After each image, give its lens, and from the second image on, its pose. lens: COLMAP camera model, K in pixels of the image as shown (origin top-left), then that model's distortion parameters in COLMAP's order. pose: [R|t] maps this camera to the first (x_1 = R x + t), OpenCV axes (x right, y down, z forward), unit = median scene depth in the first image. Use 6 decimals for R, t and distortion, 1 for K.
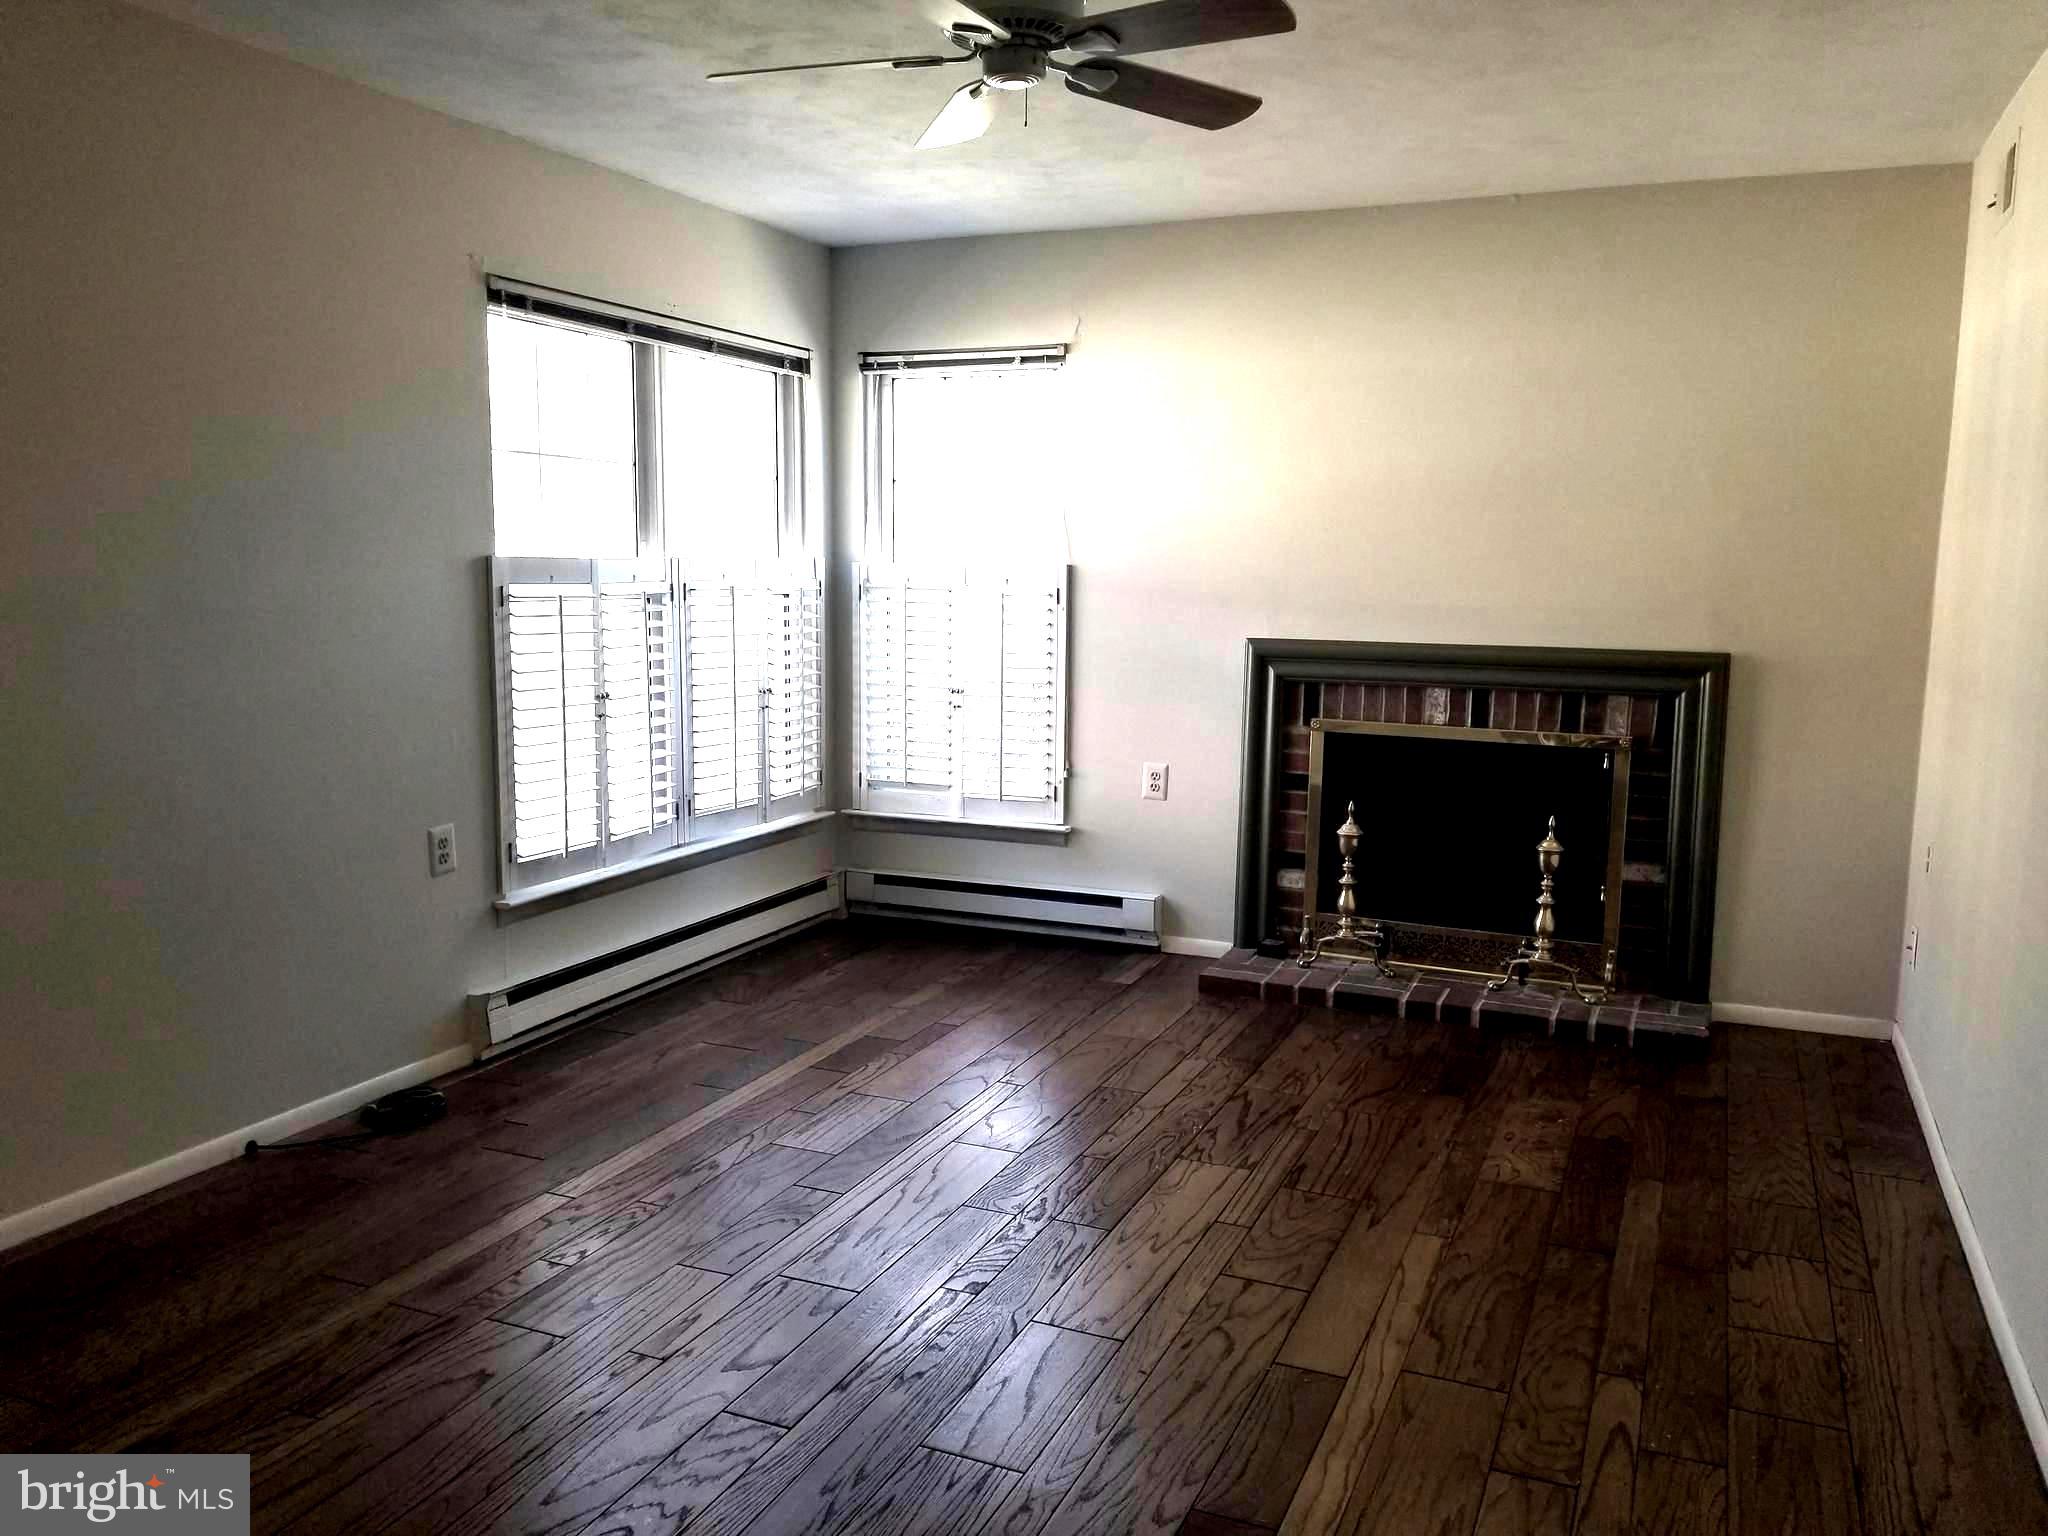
lens RADIAL K [[1560.7, 0, 1024.0], [0, 1560.7, 768.0], [0, 0, 1]] dist [0.099827, -0.187710]
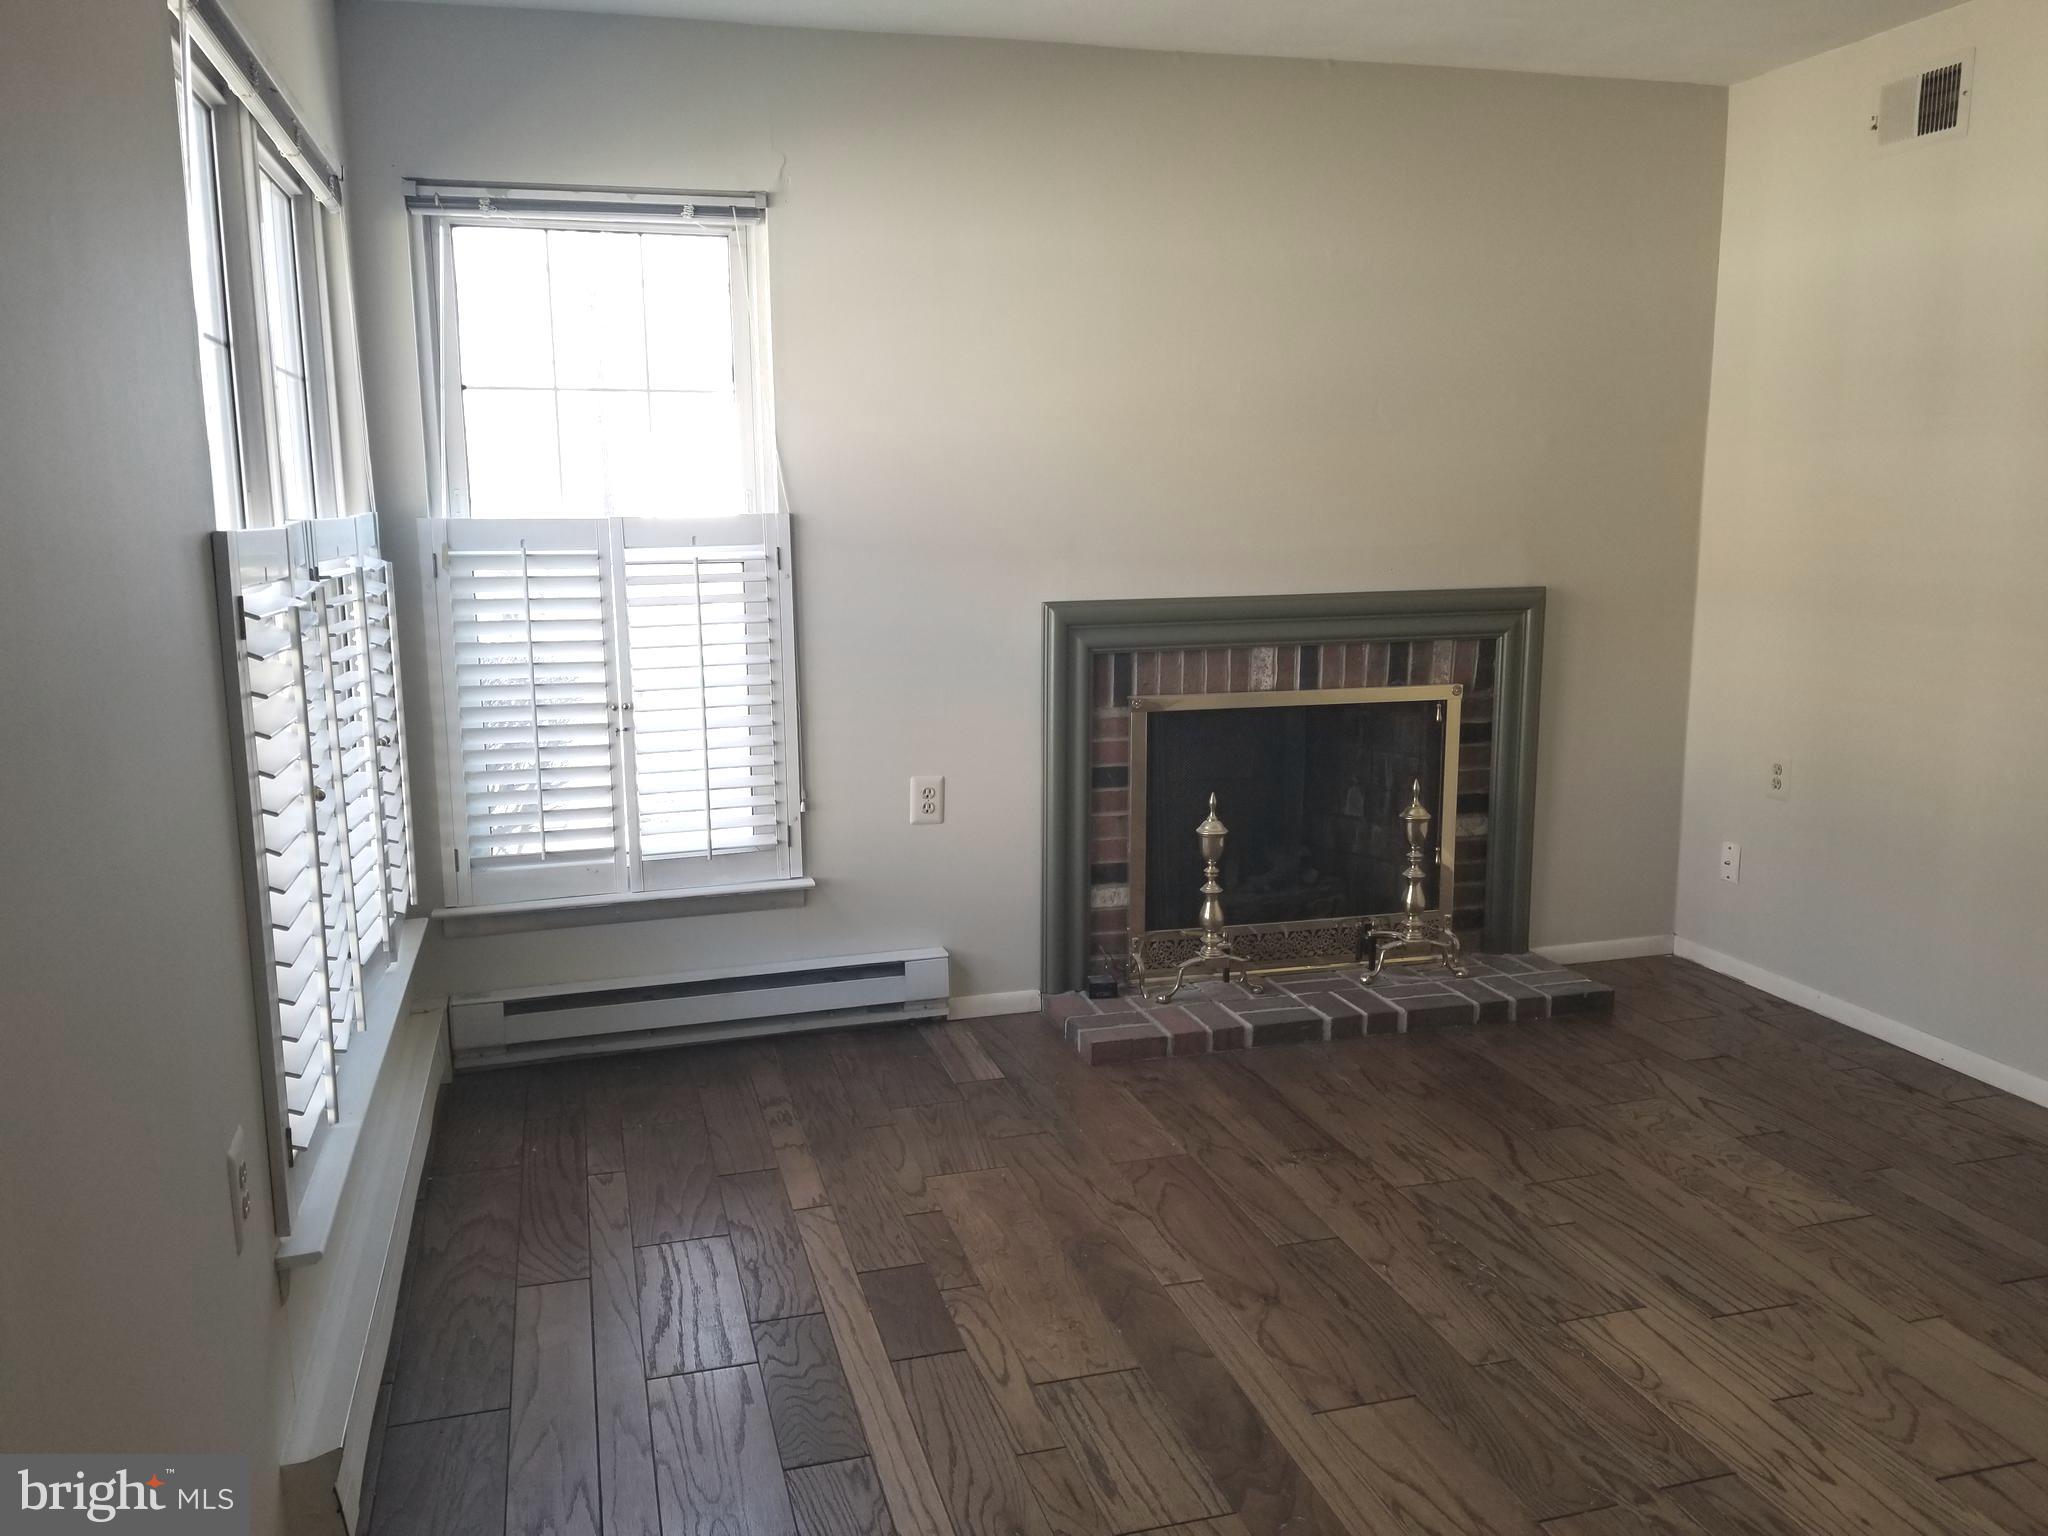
lens RADIAL K [[1560.7, 0, 1024.0], [0, 1560.7, 768.0], [0, 0, 1]] dist [0.099827, -0.187710]
pose [[0.783518, -0.126753, 0.608304, -0.360988], [0.104795, 0.991906, 0.071704, -0.060155], [-0.612468, 0.007566, 0.790459, 0.407240]]
